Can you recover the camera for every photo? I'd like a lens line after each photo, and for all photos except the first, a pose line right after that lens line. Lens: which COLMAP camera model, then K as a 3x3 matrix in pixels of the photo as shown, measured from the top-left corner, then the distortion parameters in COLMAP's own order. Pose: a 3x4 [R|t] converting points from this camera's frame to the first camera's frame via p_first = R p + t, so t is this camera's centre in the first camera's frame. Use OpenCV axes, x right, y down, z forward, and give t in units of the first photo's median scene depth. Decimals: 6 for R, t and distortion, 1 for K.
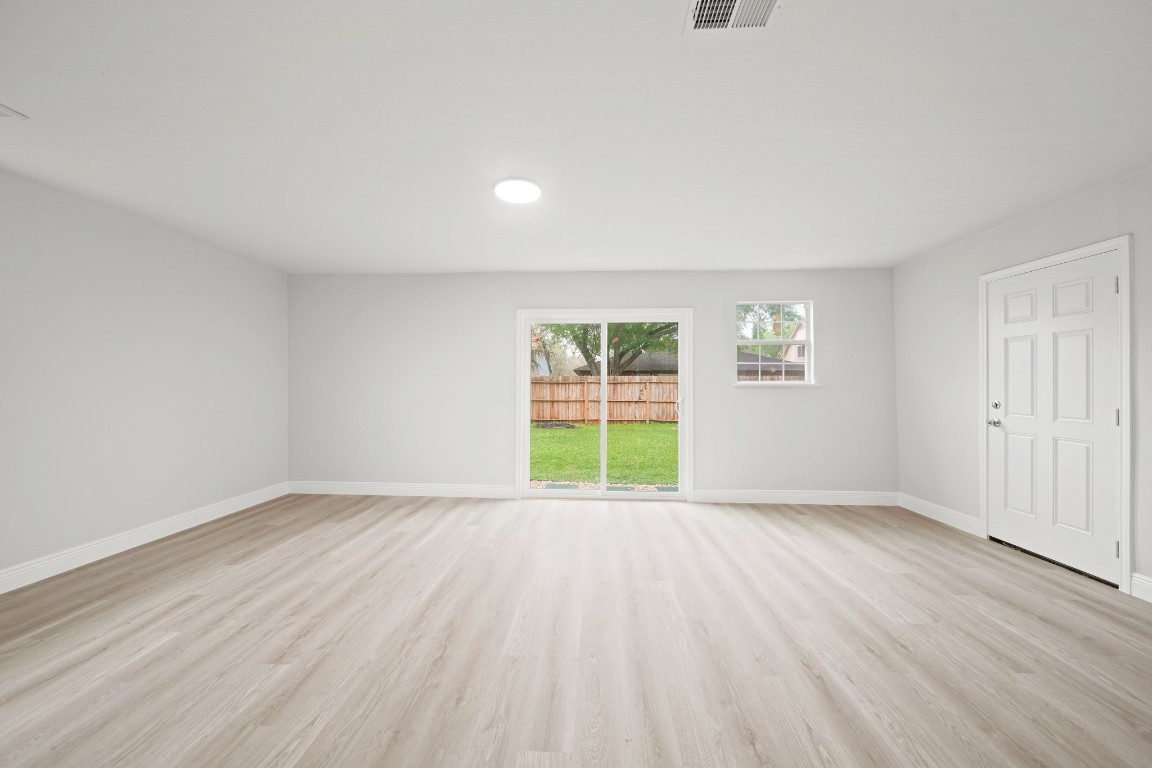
lens RADIAL K [[406.2, 0, 569.9], [0, 406.2, 387.0], [0, 0, 1]] dist [-0.003268, 0.000188]
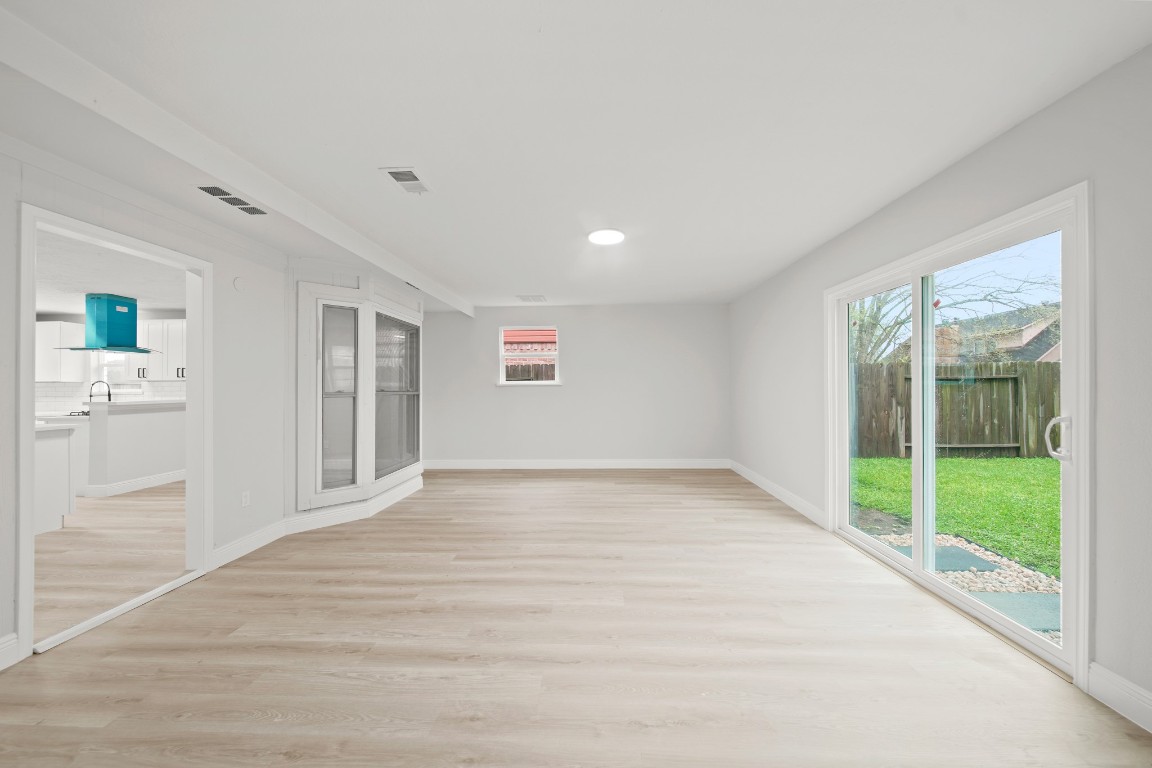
lens RADIAL K [[406.2, 0, 572.7], [0, 406.2, 386.9], [0, 0, 1]] dist [-0.003268, 0.000188]
pose [[0.010277, -0.002549, -0.999944, 1.649782], [-0.002187, 0.999994, -0.002572, -0.000921], [0.999945, 0.002213, 0.010271, 1.264902]]
